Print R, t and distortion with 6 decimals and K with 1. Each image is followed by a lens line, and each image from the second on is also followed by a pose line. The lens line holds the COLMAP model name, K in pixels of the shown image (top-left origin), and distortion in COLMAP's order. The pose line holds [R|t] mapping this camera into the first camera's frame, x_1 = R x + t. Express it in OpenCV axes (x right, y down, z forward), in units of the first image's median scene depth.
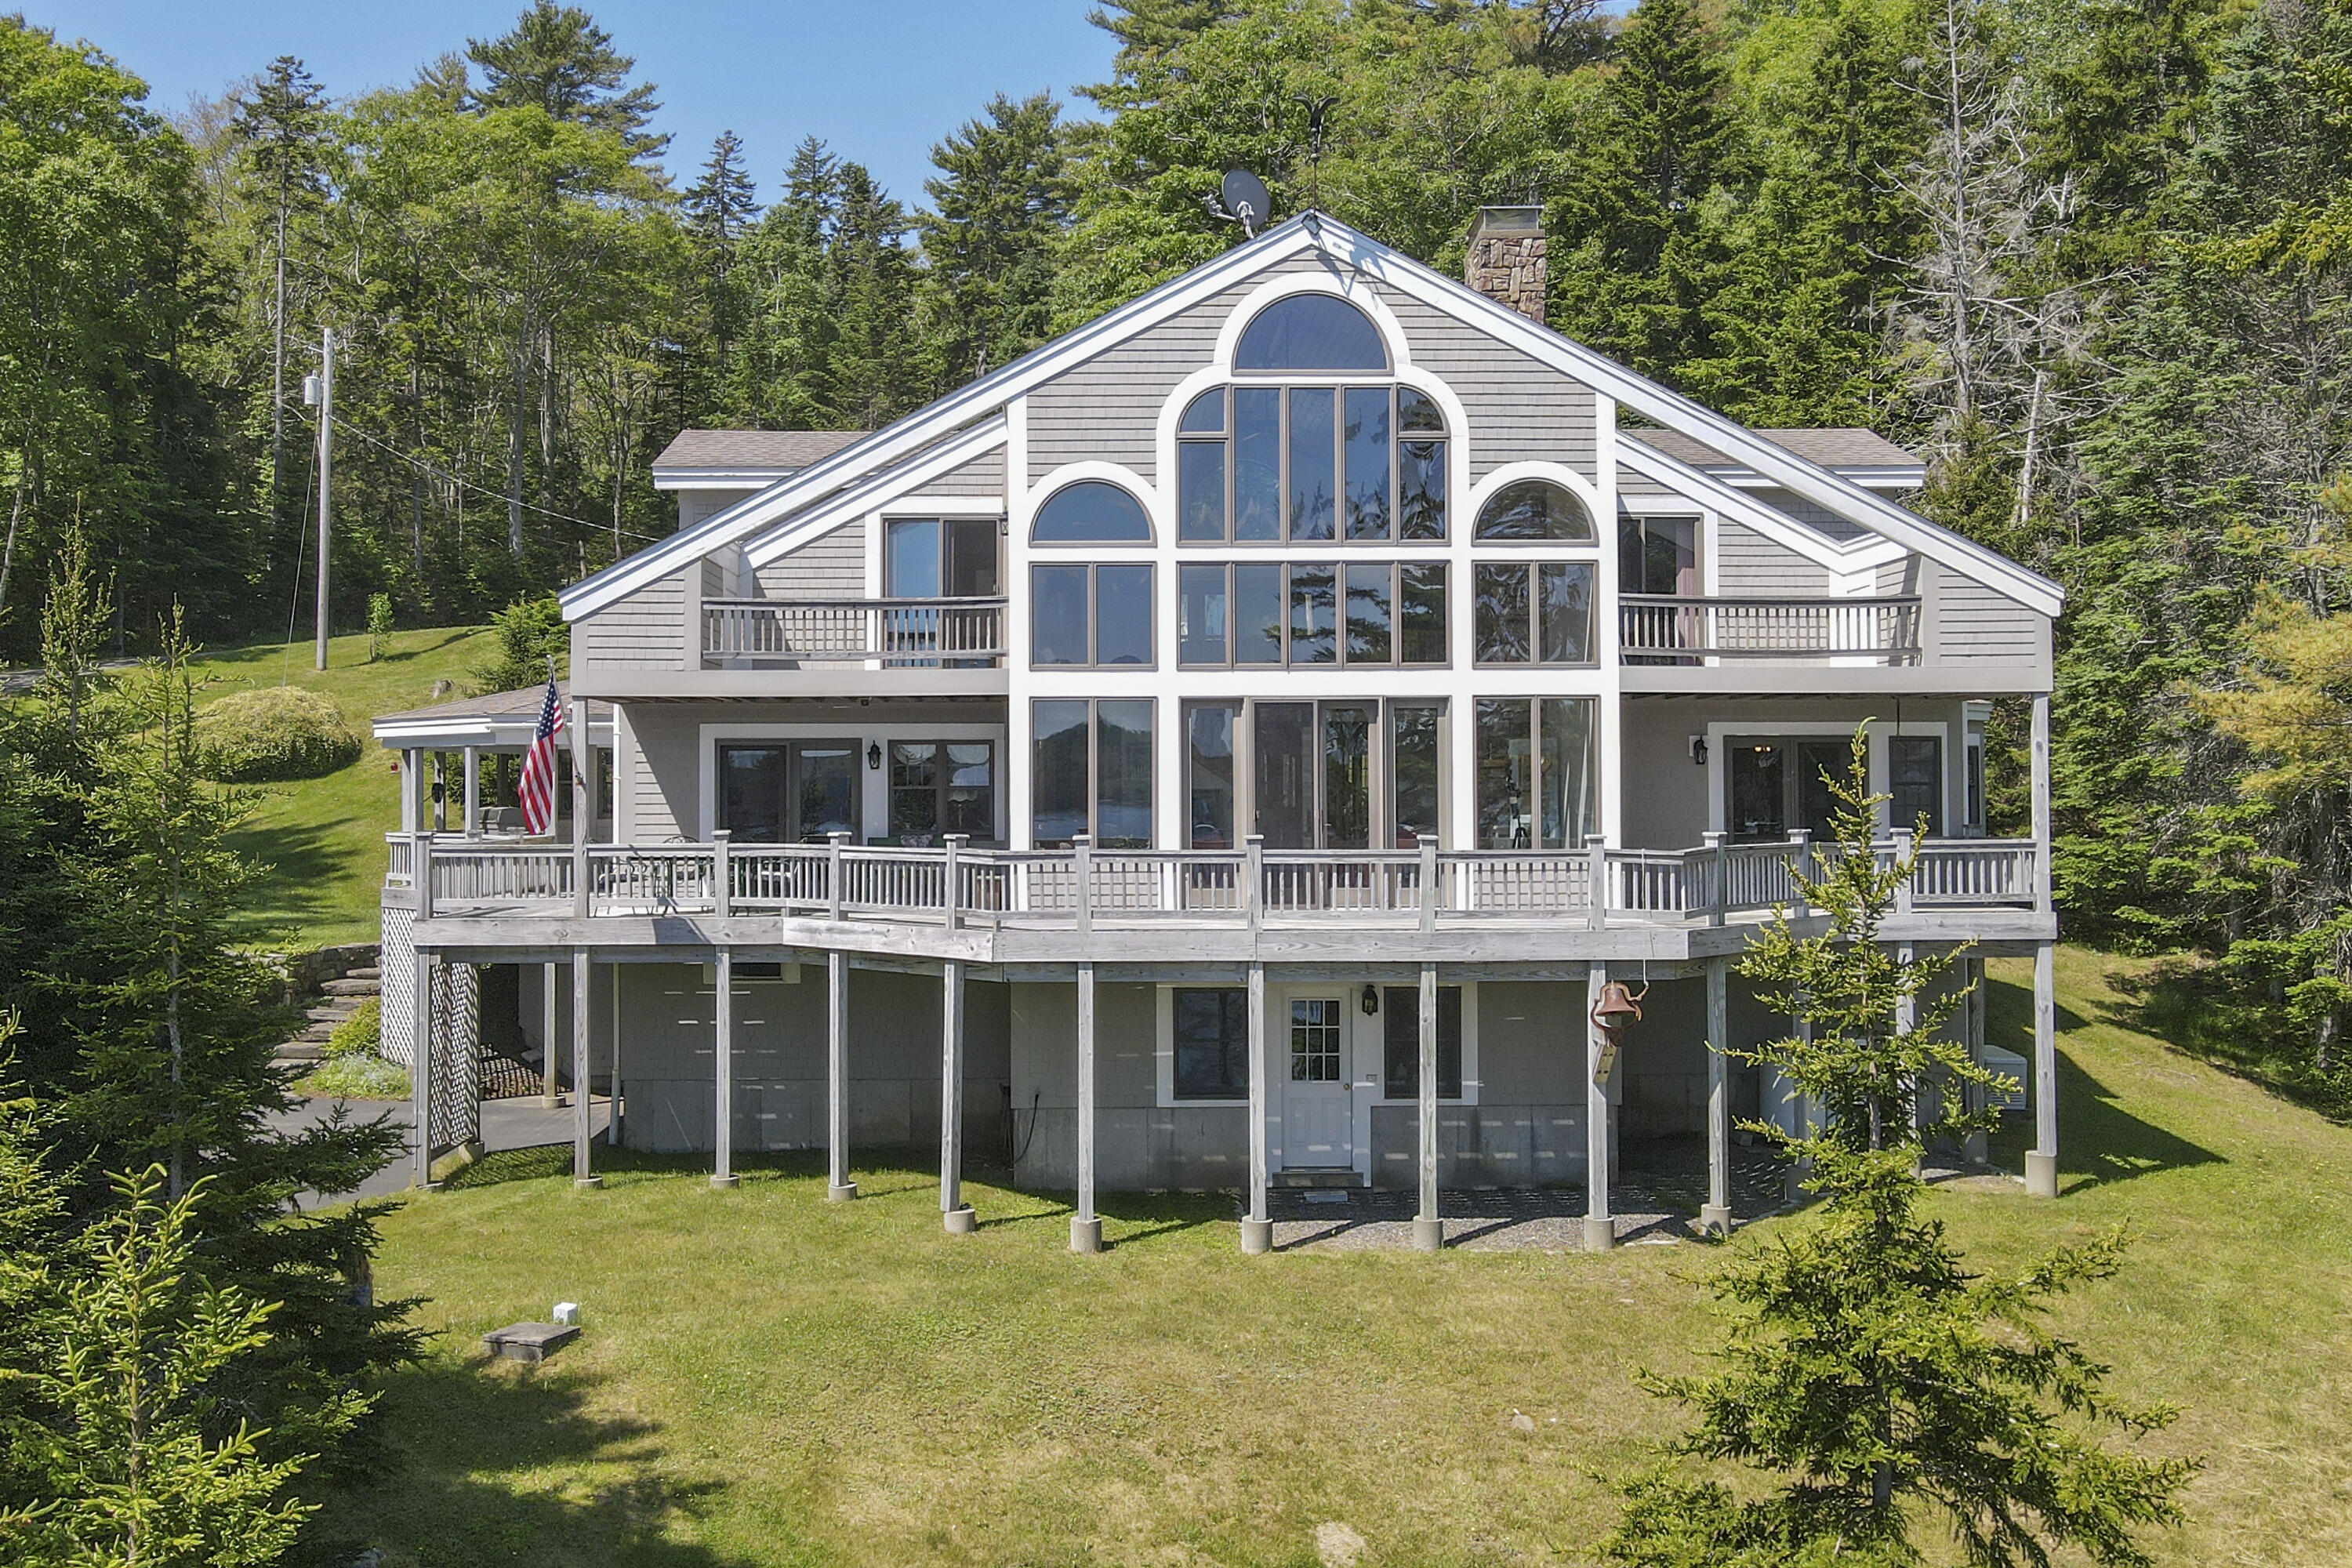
lens RADIAL K [[2001.5, 0, 1176.0], [0, 2001.5, 784.0], [0, 0, 1]] dist [0.008258, 0.008265]
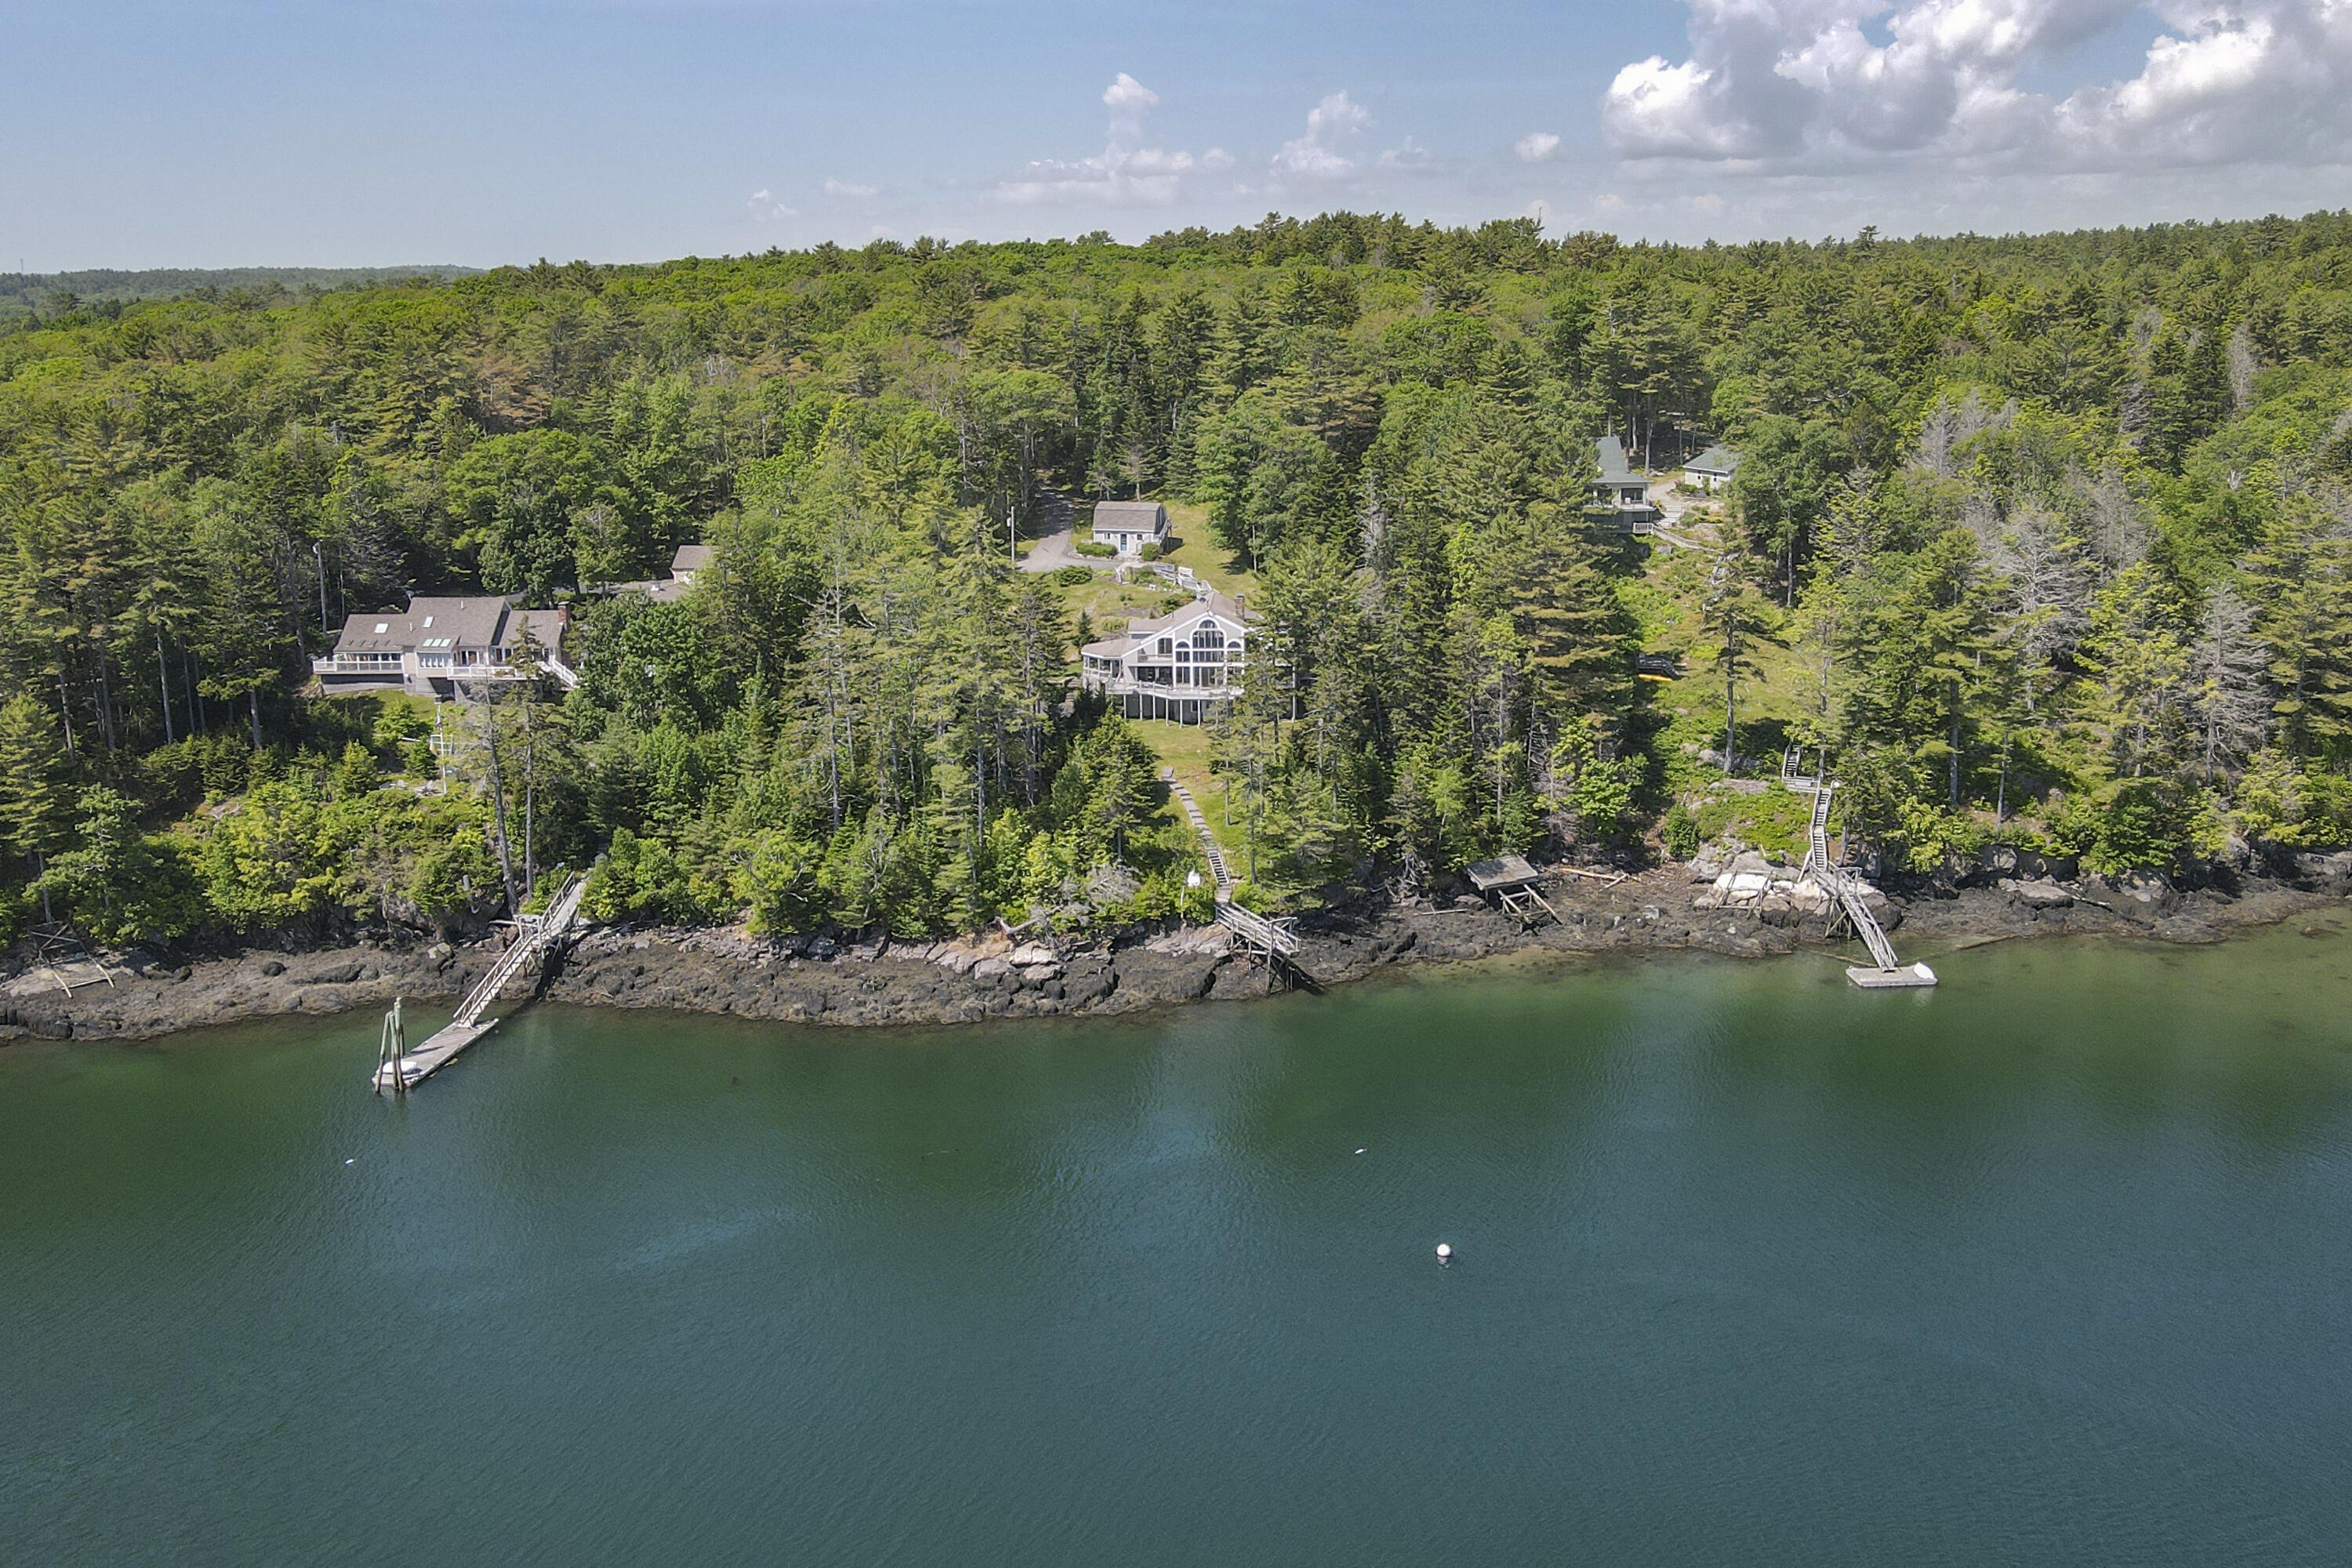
lens RADIAL K [[2159.0, 0, 1176.0], [0, 2159.0, 784.0], [0, 0, 1]] dist [0.000185, 0.017295]
pose [[0.994078, 0.012651, -0.107929, 0.933089], [0.014604, 0.968637, 0.248052, -1.848180], [0.107683, -0.248159, 0.962716, -8.033713]]
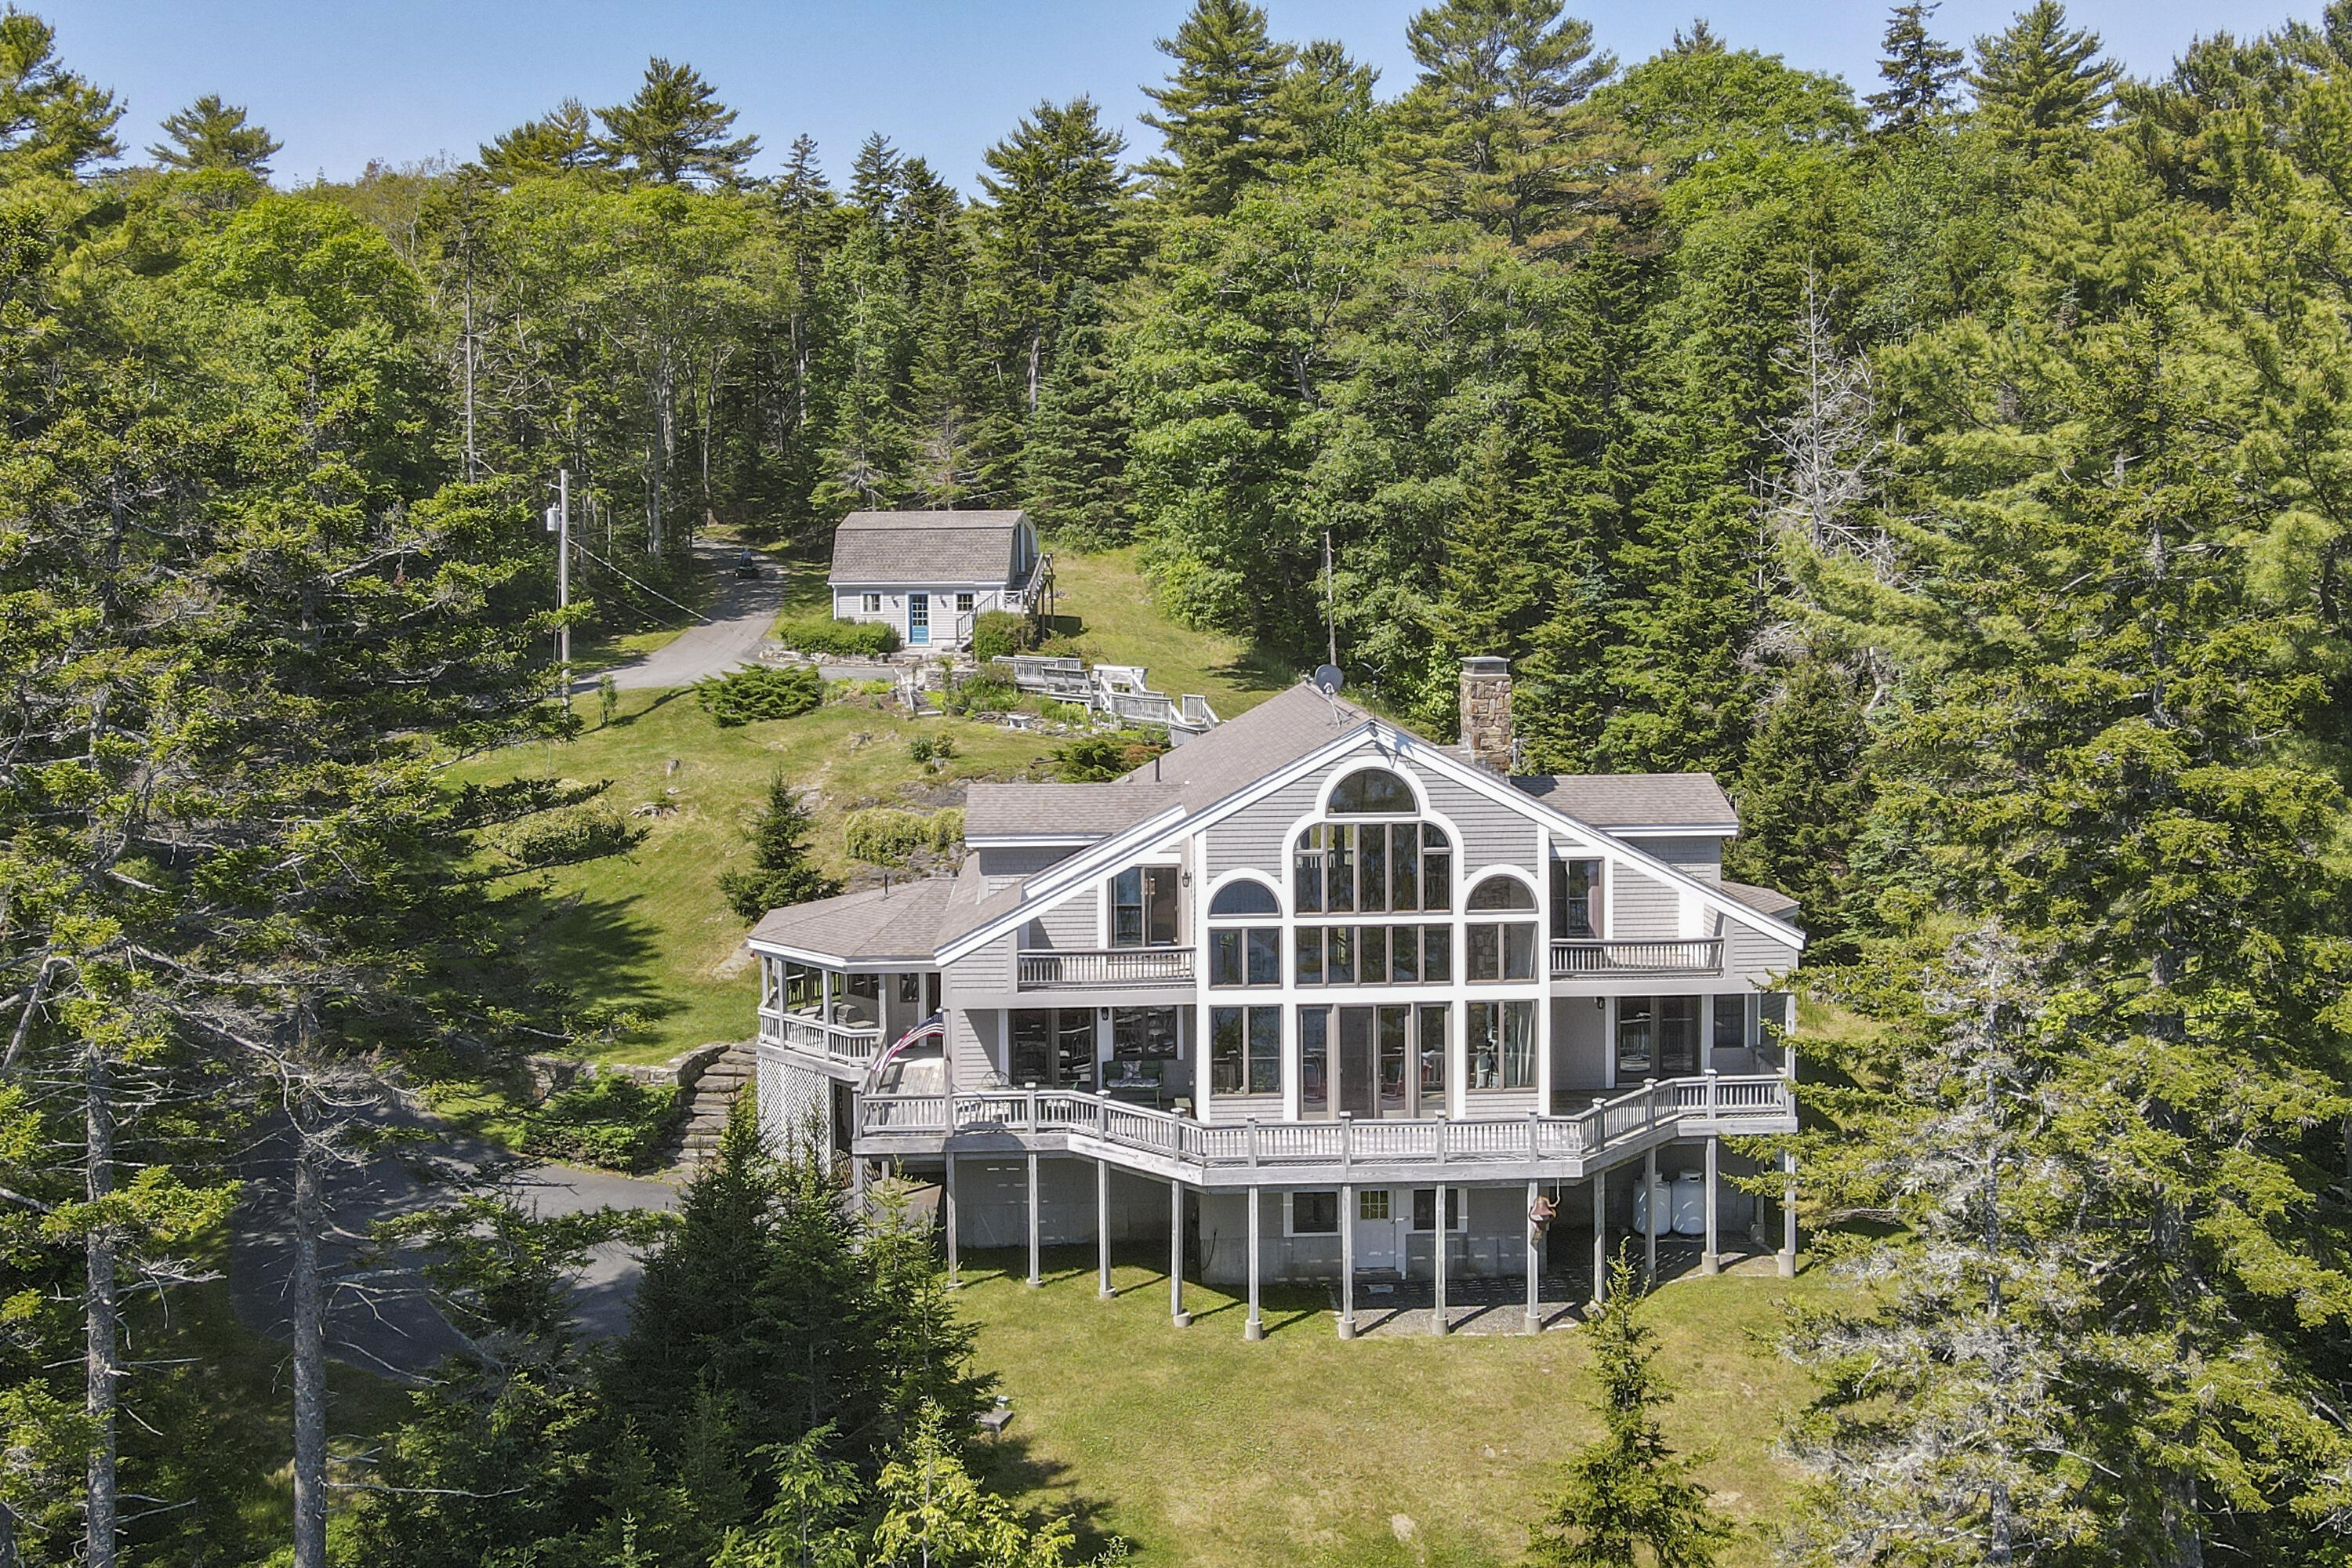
lens RADIAL K [[2004.1, 0, 1216.2], [0, 2004.1, 685.2], [0, 0, 1]] dist [-0.012951, 0.093202]
pose [[0.999604, -0.007717, 0.027058, -0.110943], [0.005709, 0.997277, 0.073520, -0.442826], [-0.027551, -0.073337, 0.996927, -0.694877]]
